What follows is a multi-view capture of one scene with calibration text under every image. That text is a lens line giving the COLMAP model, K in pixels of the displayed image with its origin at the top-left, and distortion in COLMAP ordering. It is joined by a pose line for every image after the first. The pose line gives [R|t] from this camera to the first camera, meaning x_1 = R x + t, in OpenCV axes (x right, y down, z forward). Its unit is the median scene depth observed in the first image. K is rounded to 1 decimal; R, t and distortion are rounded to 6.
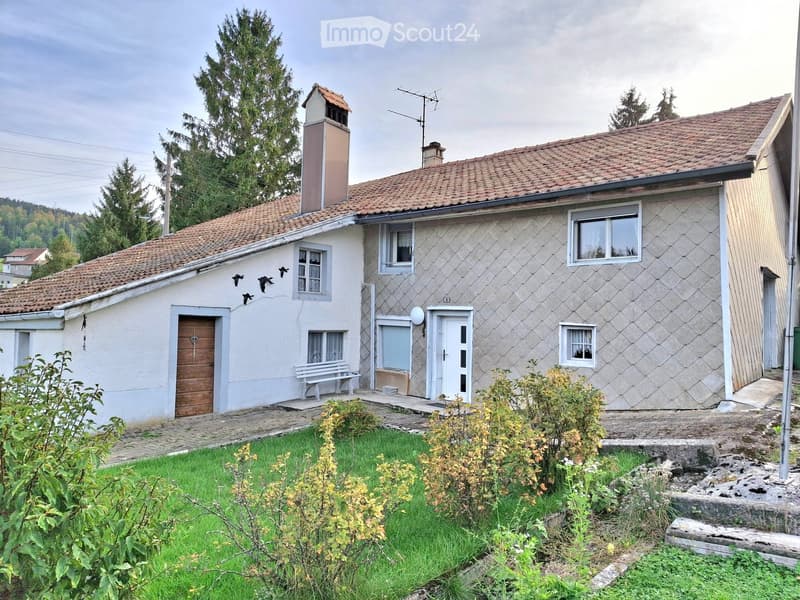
lens RADIAL K [[598.7, 0, 400.0], [0, 598.7, 300.0], [0, 0, 1]] dist [0.004105, -0.029105]
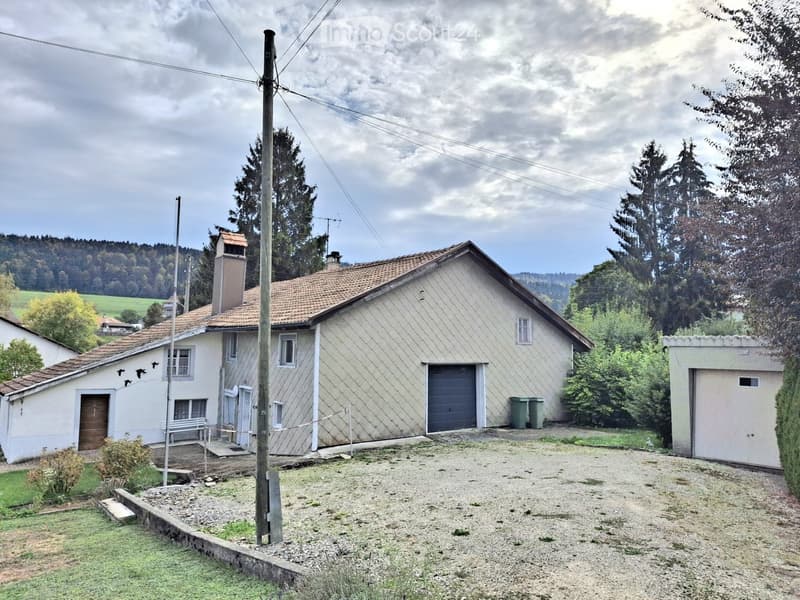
lens RADIAL K [[575.1, 0, 400.0], [0, 575.1, 300.0], [0, 0, 1]] dist [0.003545, -0.142051]
pose [[0.974755, -0.029114, -0.221372, 0.776676], [0.018509, 0.998586, -0.049830, -0.127221], [0.222510, 0.044475, 0.973915, -0.385657]]
